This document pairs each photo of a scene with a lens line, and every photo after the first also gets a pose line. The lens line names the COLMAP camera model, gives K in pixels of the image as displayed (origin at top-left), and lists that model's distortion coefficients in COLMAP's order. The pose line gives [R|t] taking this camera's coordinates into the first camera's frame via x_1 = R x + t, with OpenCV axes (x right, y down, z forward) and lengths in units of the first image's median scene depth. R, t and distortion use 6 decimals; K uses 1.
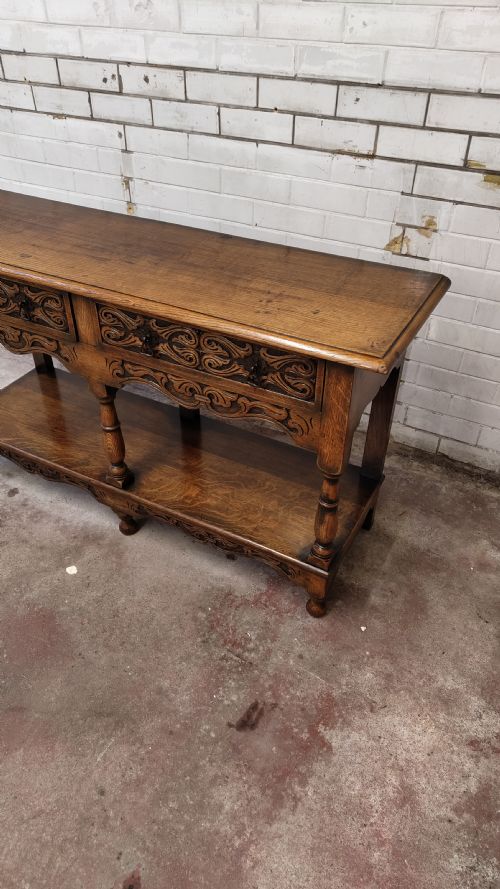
lens RADIAL K [[621.6, 0, 242.1], [0, 621.6, 453.9], [0, 0, 1]] dist [0.008129, 0.001257]
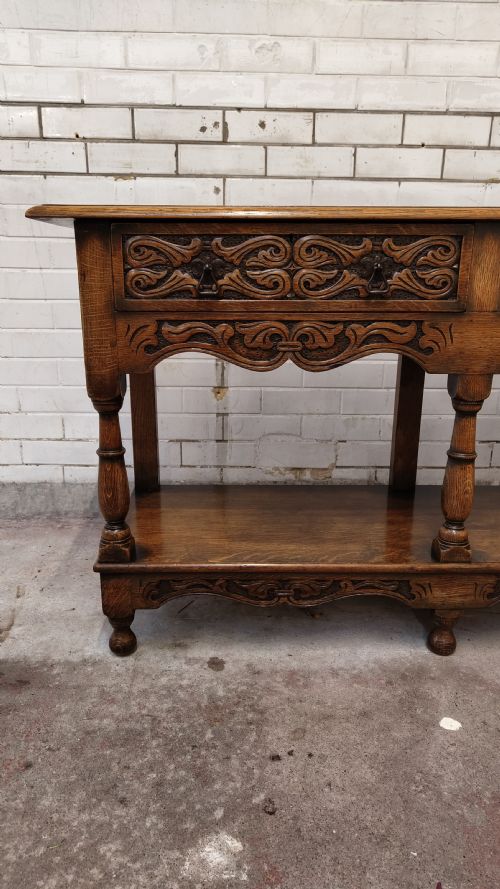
lens RADIAL K [[621.6, 0, 250.3], [0, 621.6, 444.5], [0, 0, 1]] dist [0.008129, 0.001257]
pose [[0.872152, -0.130233, 0.471582, -0.725623], [0.301549, 0.902144, -0.308552, 0.081541], [-0.385251, 0.411310, 0.826079, 0.527796]]
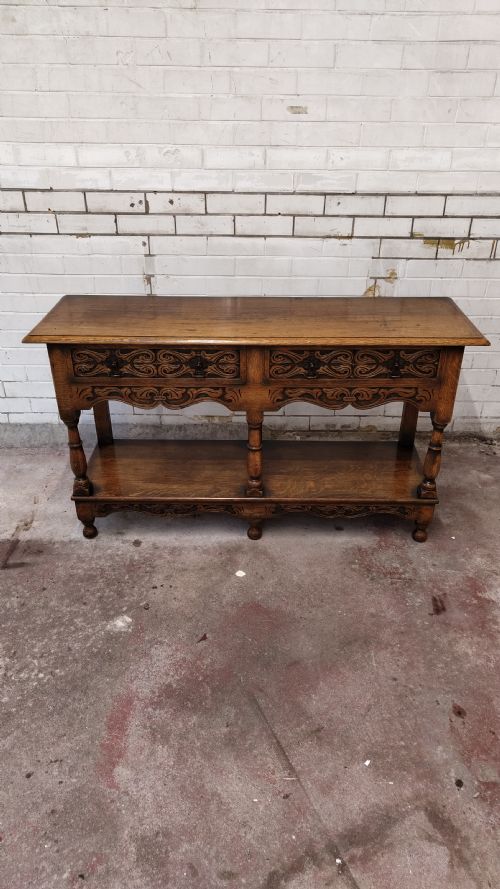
lens RADIAL K [[621.6, 0, 252.9], [0, 621.6, 444.1], [0, 0, 1]] dist [0.008129, 0.001257]
pose [[0.882577, -0.233734, 0.407954, -0.746275], [0.291558, 0.952780, -0.084875, 0.058459], [-0.368852, 0.193851, 0.909049, -0.186213]]
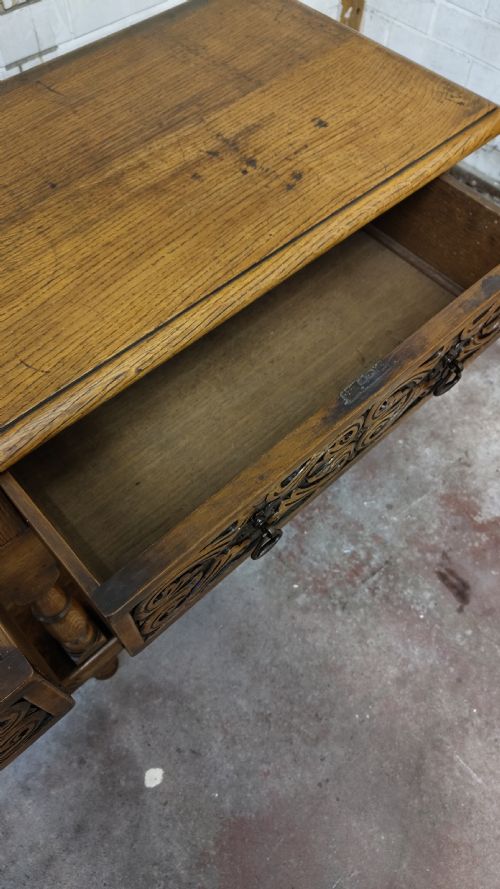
lens RADIAL K [[621.6, 0, 246.6], [0, 621.6, 441.1], [0, 0, 1]] dist [0.008129, 0.001257]
pose [[0.317013, -0.810195, 0.493039, -0.301031], [0.581296, 0.576745, 0.573986, -0.316547], [-0.749398, 0.104640, 0.653799, 0.545173]]
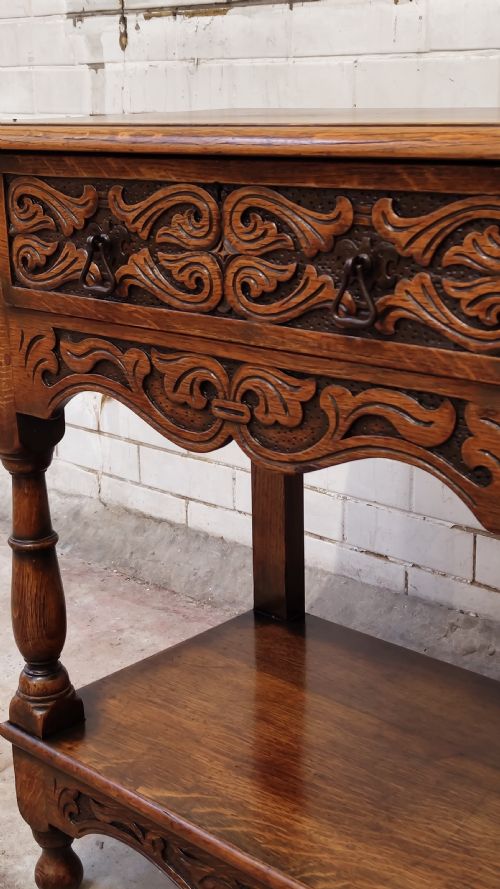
lens RADIAL K [[1221.7, 0, 236.4], [0, 1221.7, 449.1], [0, 0, 1]] dist [0.096055, 0.000000]
pose [[0.966309, 0.051141, -0.252255, -0.235714], [-0.142746, 0.922009, -0.359893, 0.038423], [0.214176, 0.383776, 0.898245, 0.471346]]
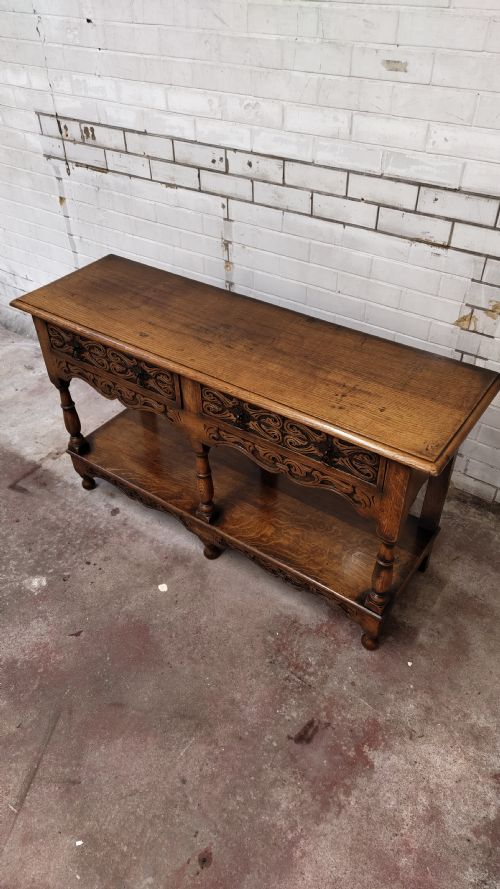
lens RADIAL K [[621.6, 0, 247.2], [0, 621.6, 450.9], [0, 0, 1]] dist [0.008129, 0.001257]
pose [[0.992448, 0.061905, -0.105899, -0.006094], [-0.058649, 0.997713, 0.033594, -0.131325], [0.107736, -0.027130, 0.993809, -0.163829]]
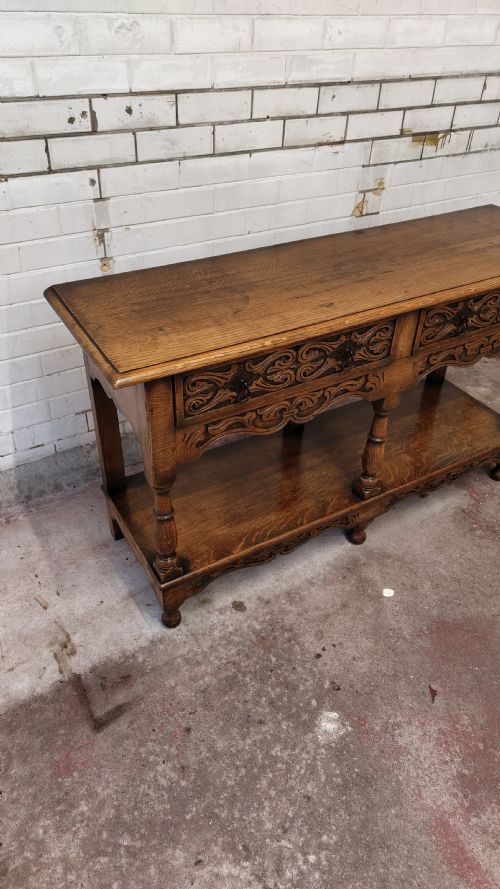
lens RADIAL K [[621.6, 0, 247.7], [0, 621.6, 449.5], [0, 0, 1]] dist [0.008129, 0.001257]
pose [[0.514415, -0.516002, 0.684923, -1.022575], [0.513780, 0.824936, 0.235607, -0.375594], [-0.686591, 0.230700, 0.689471, 0.451981]]
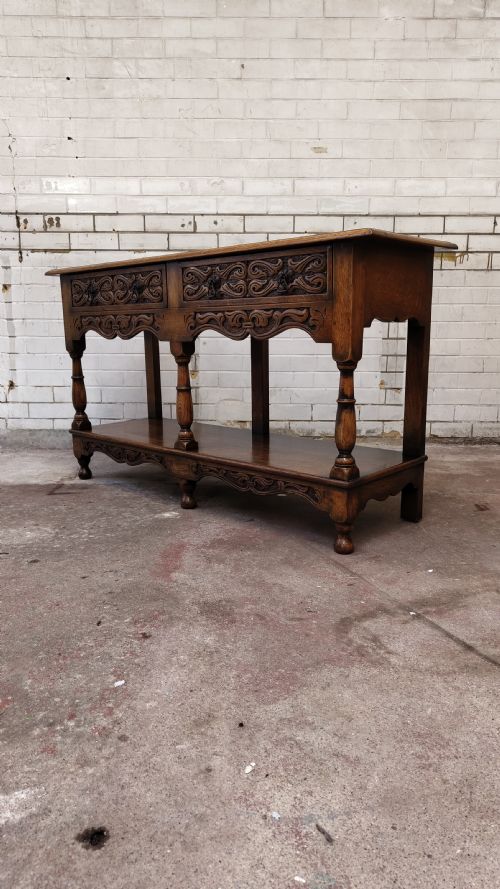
lens RADIAL K [[621.6, 0, 247.3], [0, 621.6, 445.8], [0, 0, 1]] dist [0.008129, 0.001257]
pose [[0.887392, -0.087939, 0.452550, -0.961582], [0.290185, 0.869323, -0.400088, 0.624995], [-0.358228, 0.486359, 0.796949, -0.019515]]
